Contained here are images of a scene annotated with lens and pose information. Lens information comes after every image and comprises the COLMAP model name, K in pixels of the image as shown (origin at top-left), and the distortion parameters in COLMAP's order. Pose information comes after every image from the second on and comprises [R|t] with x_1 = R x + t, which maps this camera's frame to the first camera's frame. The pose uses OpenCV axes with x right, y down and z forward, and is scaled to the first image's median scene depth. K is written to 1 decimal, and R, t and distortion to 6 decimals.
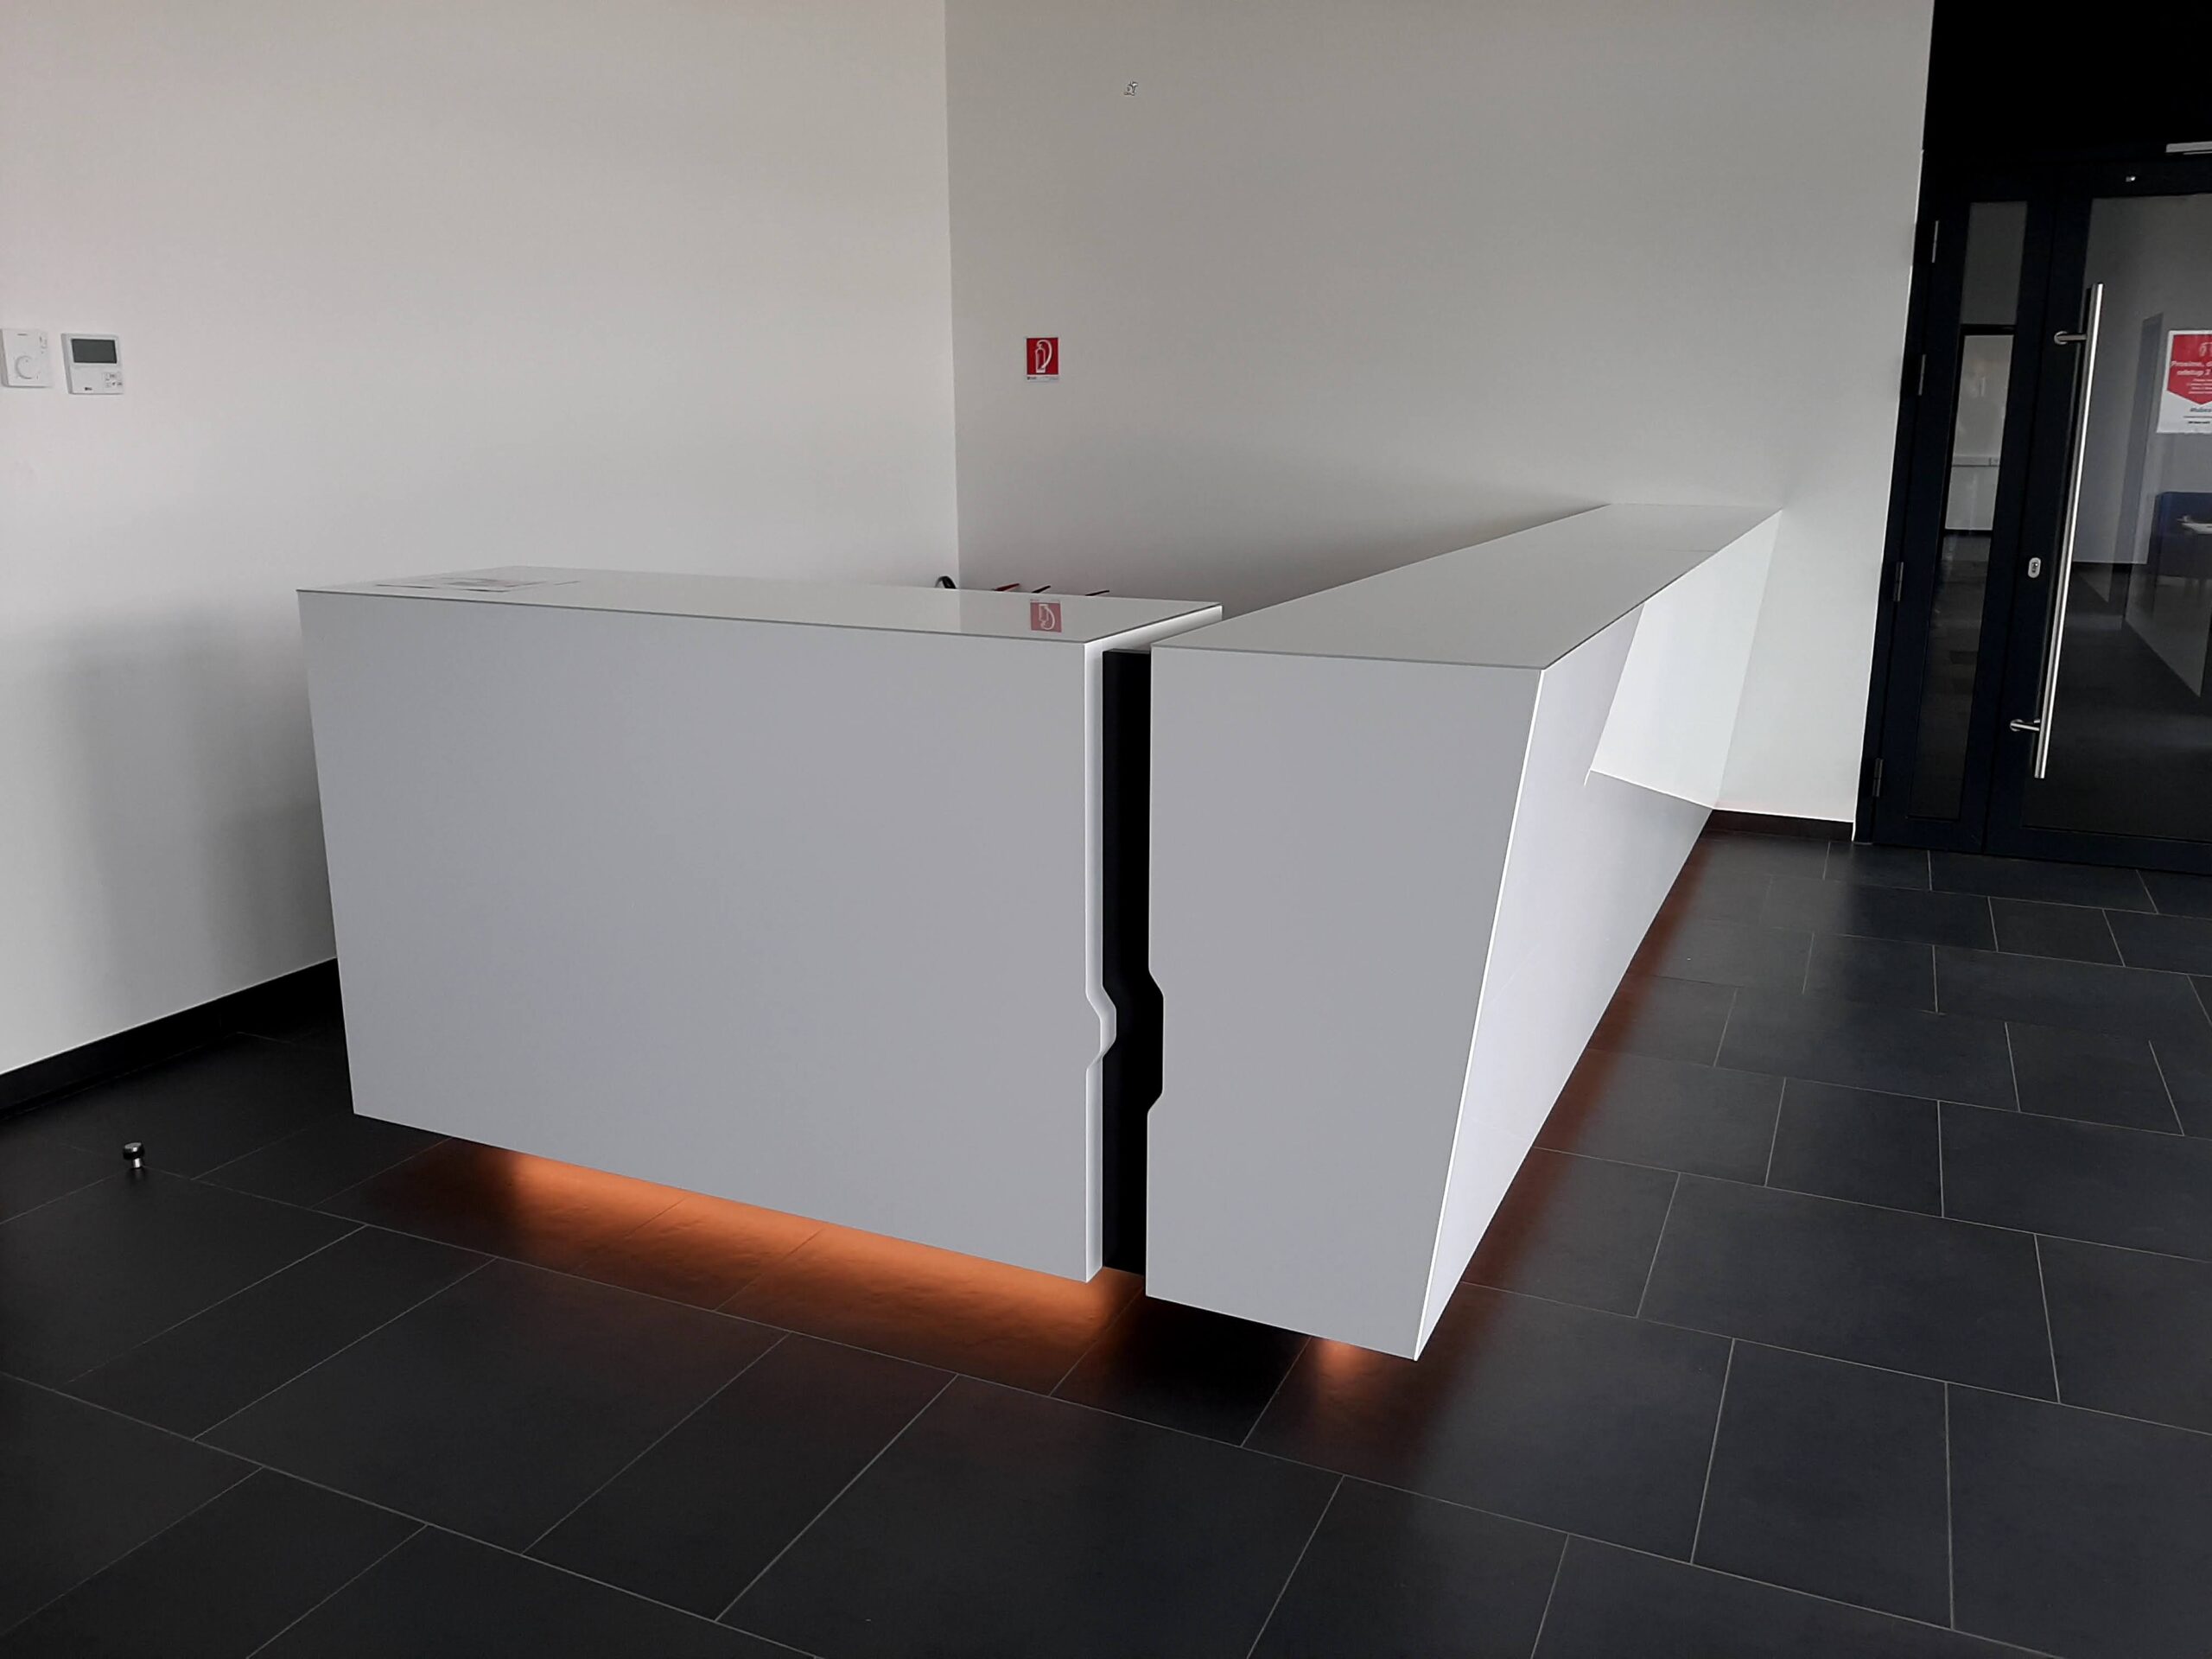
lens RADIAL K [[1714.8, 0, 1097.1], [0, 1714.8, 817.9], [0, 0, 1]] dist [0.072045, -0.128753]
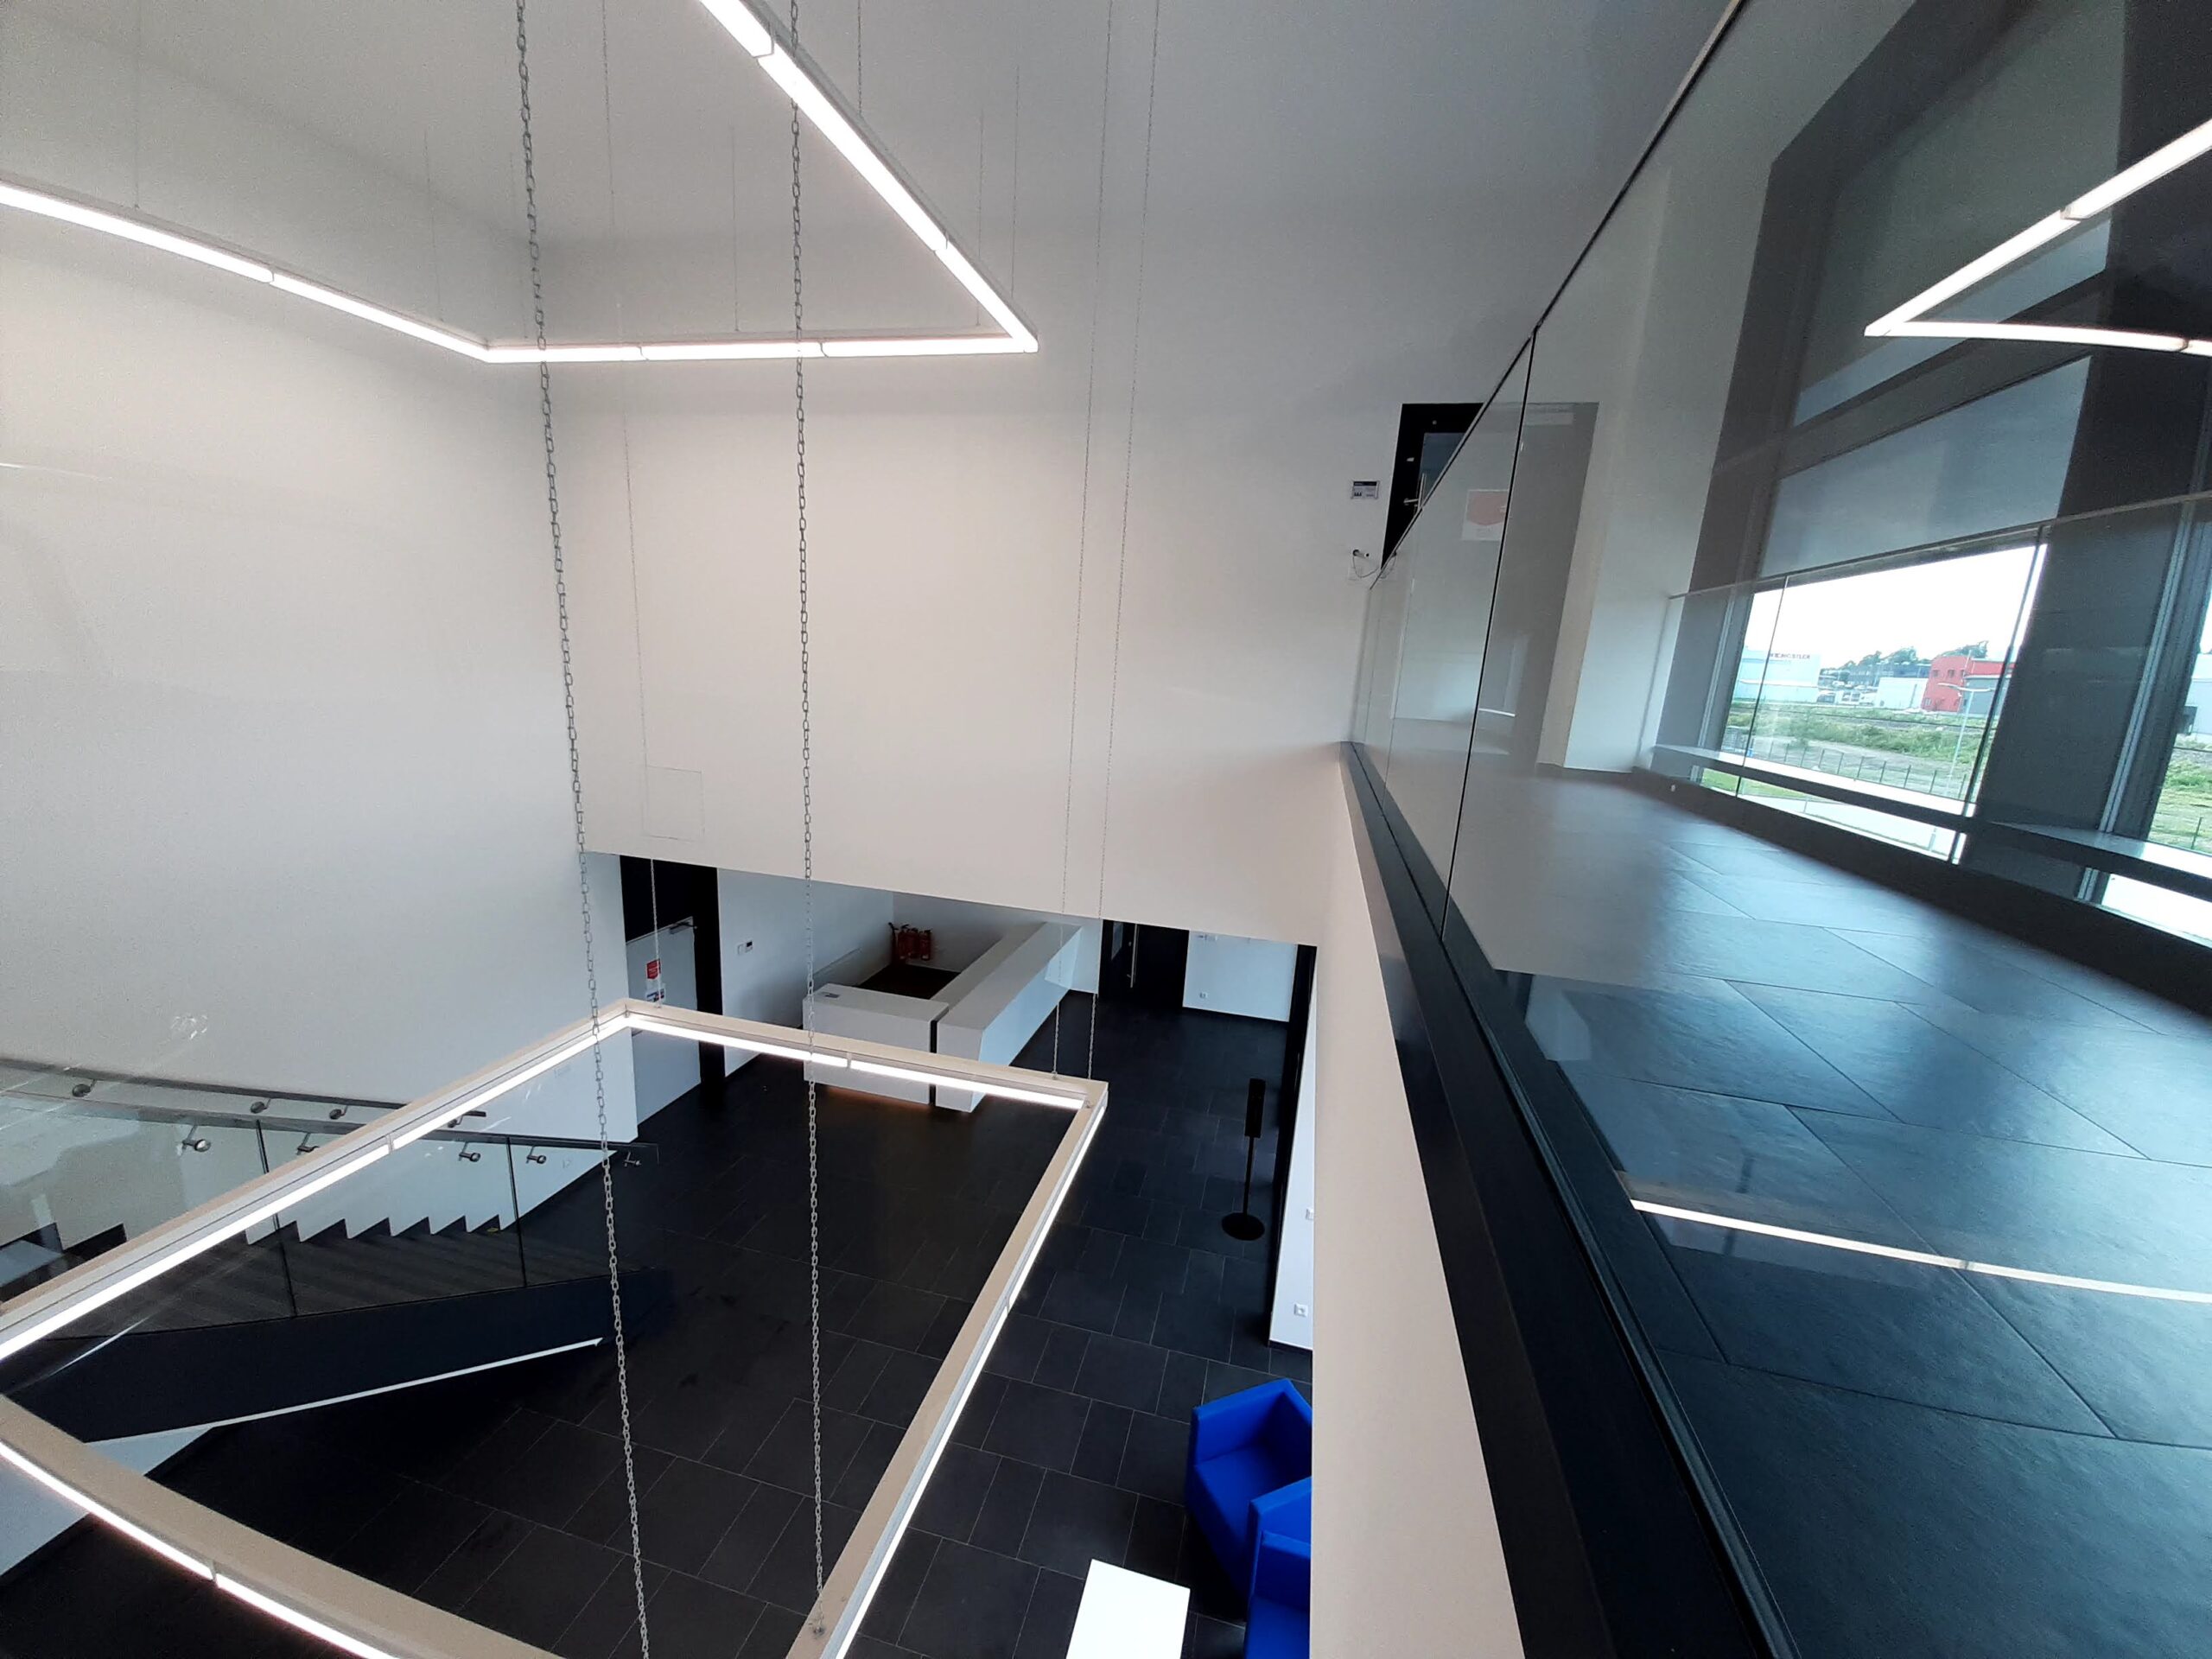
lens RADIAL K [[866.9, 0, 1097.4], [0, 866.9, 861.5], [0, 0, 1]] dist [0.011778, -0.016244]
pose [[0.981412, 0.013622, 0.191431, -0.010188], [-0.015735, 0.999831, 0.009519, -0.447528], [-0.191269, -0.012354, 0.981460, -1.519393]]
